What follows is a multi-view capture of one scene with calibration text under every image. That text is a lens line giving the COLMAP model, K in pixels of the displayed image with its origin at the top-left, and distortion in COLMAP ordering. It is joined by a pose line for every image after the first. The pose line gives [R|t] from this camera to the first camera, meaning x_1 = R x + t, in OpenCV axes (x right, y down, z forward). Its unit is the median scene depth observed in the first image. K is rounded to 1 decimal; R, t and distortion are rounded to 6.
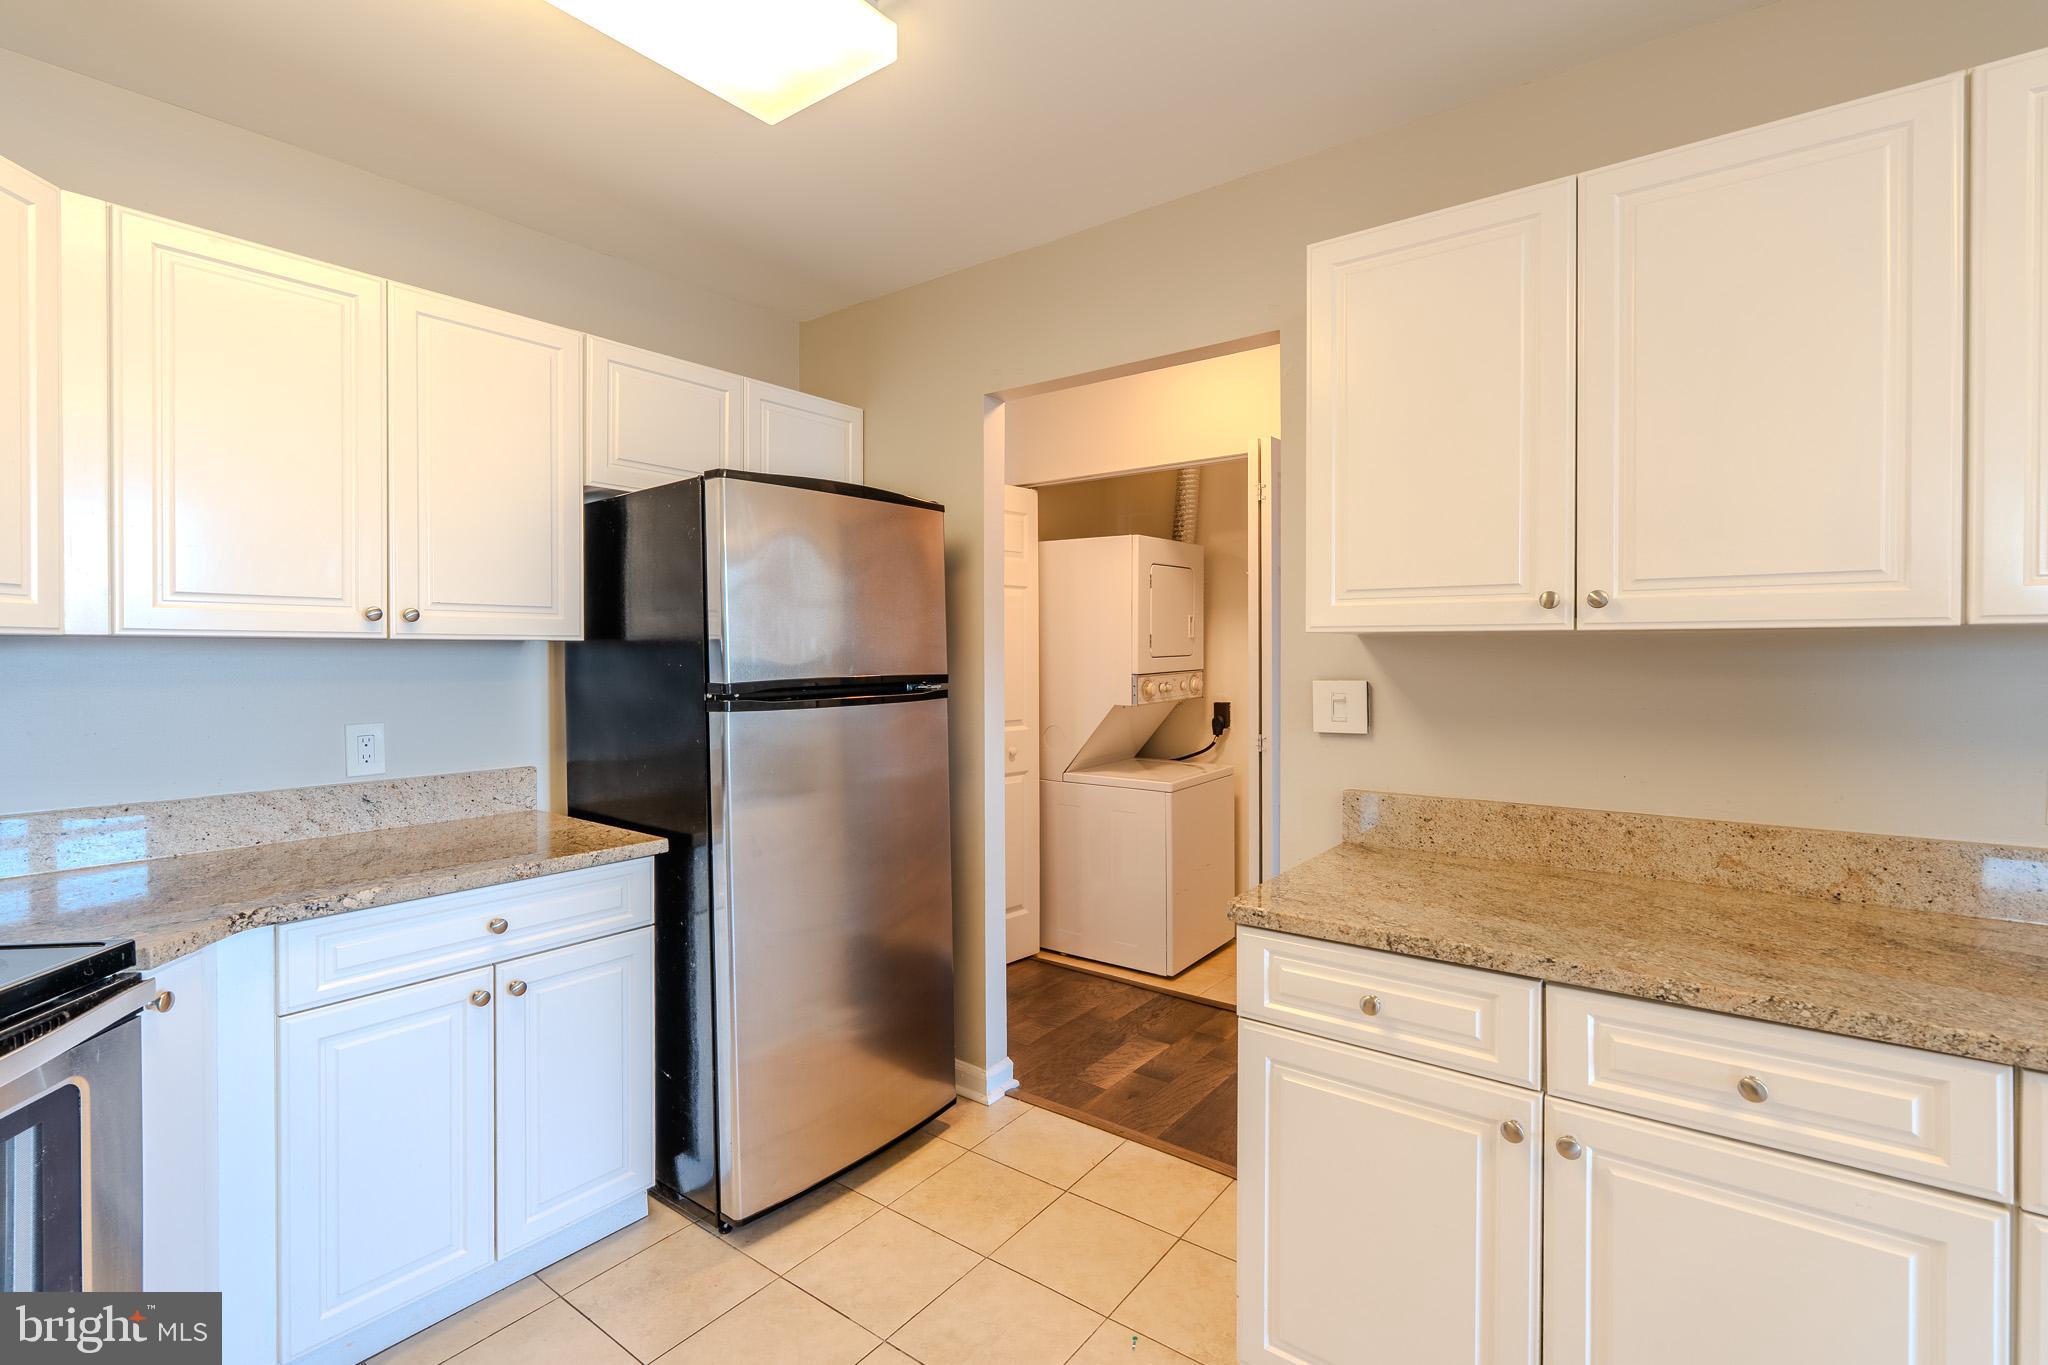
lens RADIAL K [[921.3, 0, 1025.2], [0, 921.3, 660.6], [0, 0, 1]] dist [-0.004882, 0.000350]
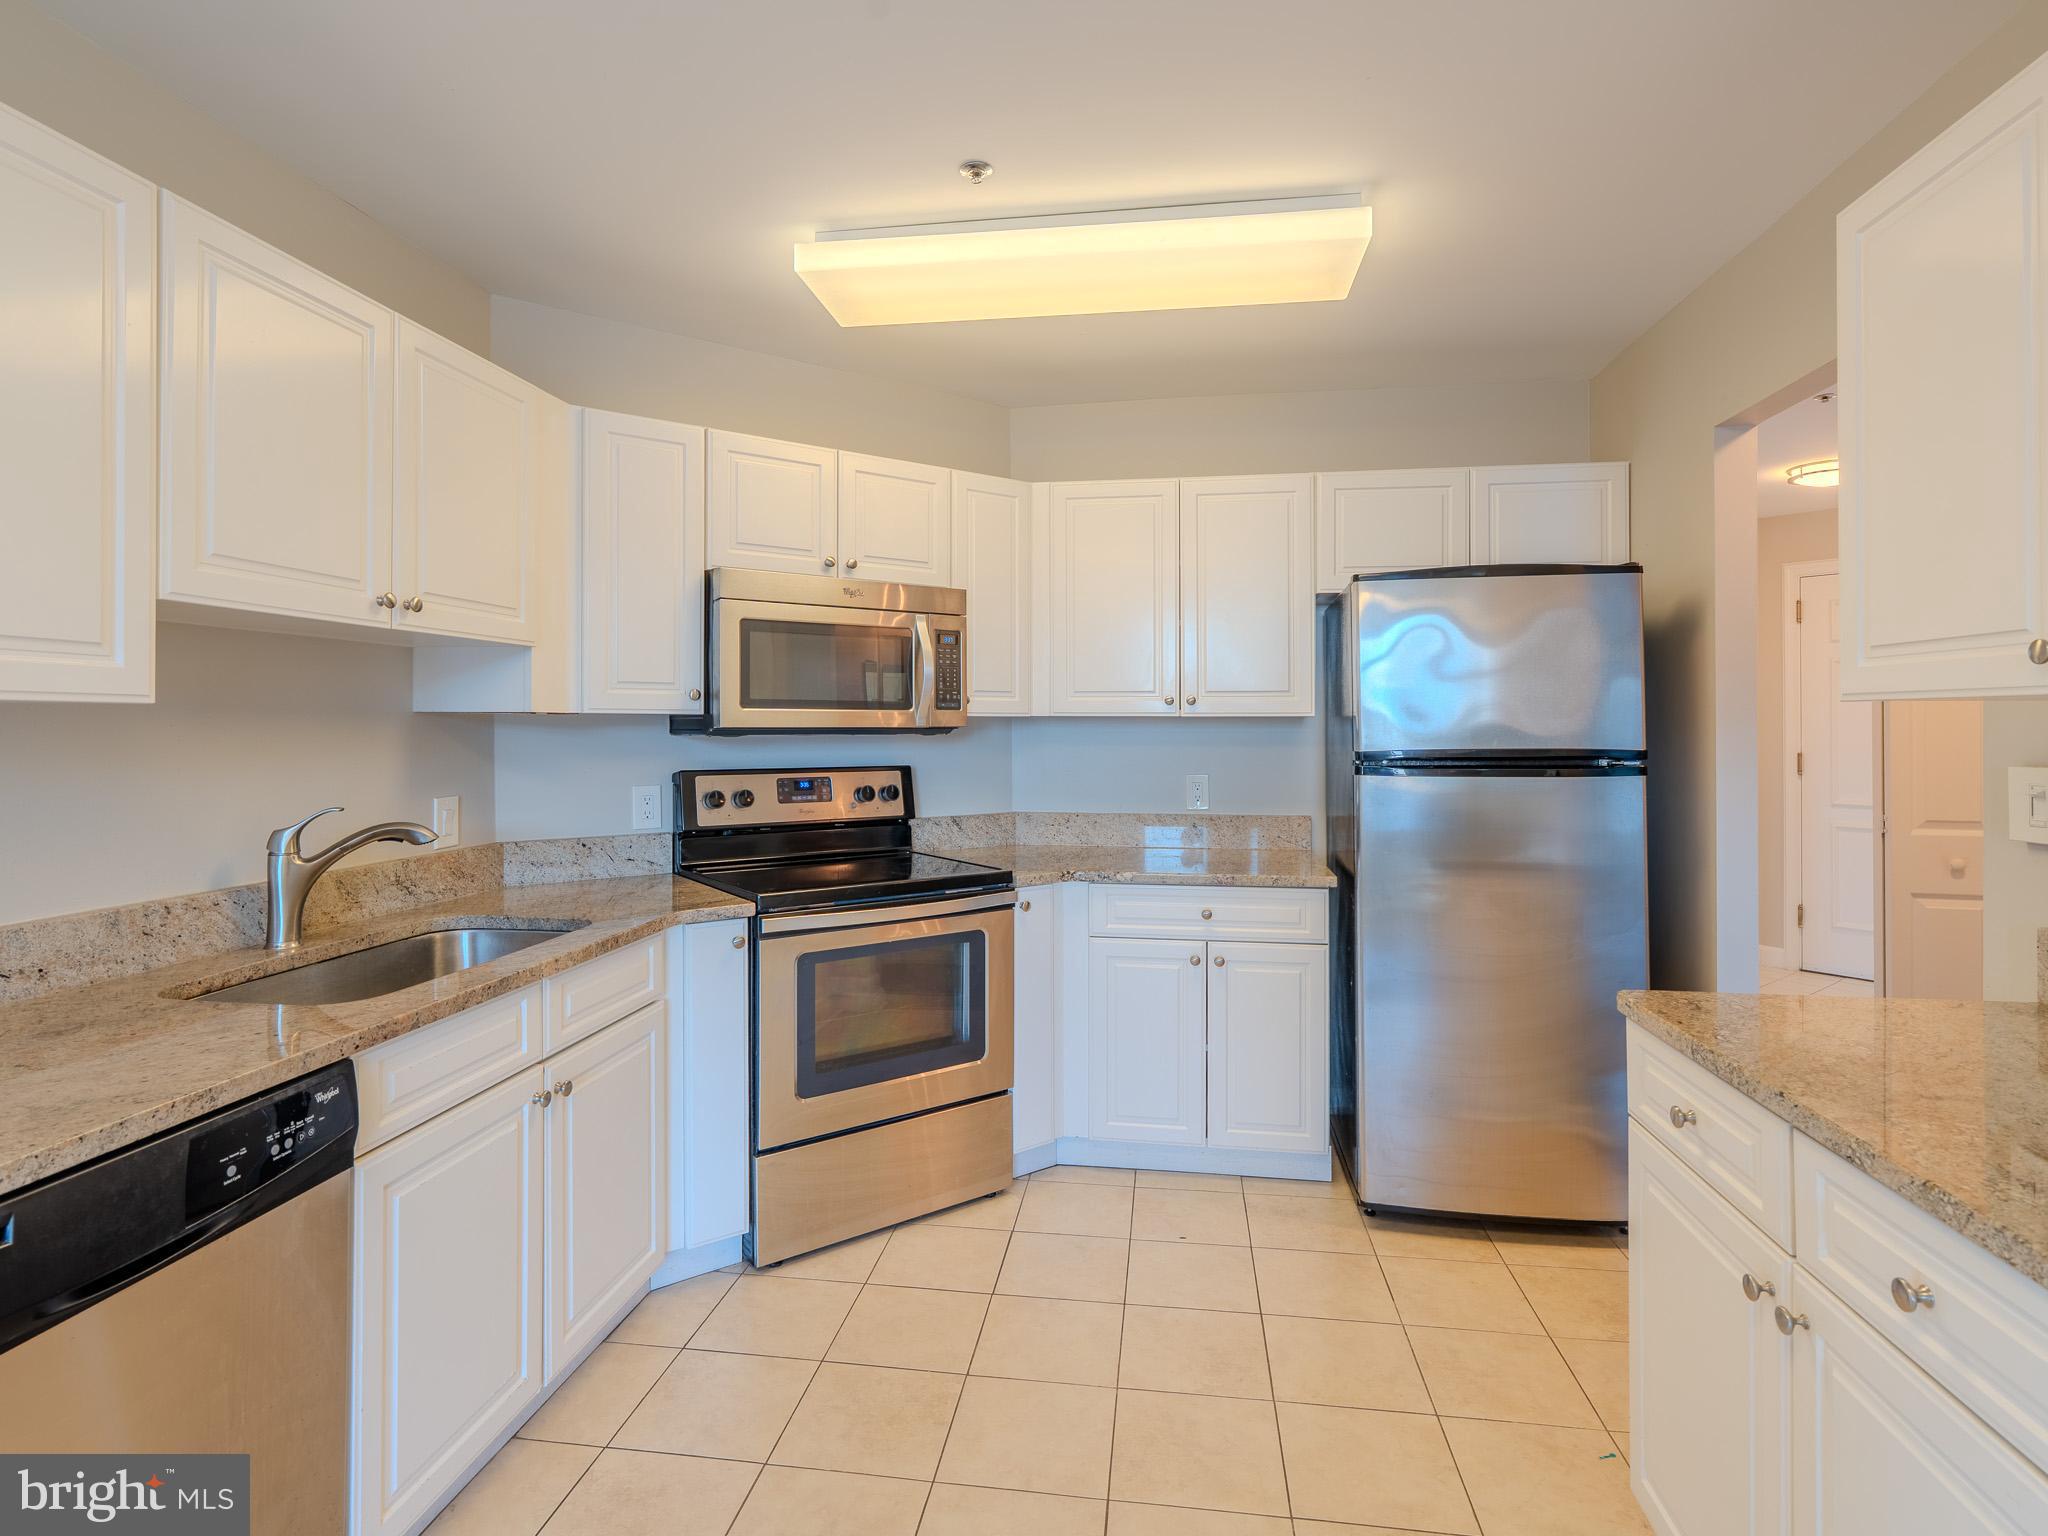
lens RADIAL K [[1049.5, 0, 1024.7], [0, 1049.5, 724.1], [0, 0, 1]] dist [0.001952, 0.000532]
pose [[0.479537, -0.000237, -0.877522, 0.729305], [-0.006928, 0.999968, -0.004057, -0.003446], [0.877494, 0.008025, 0.479520, -0.049924]]
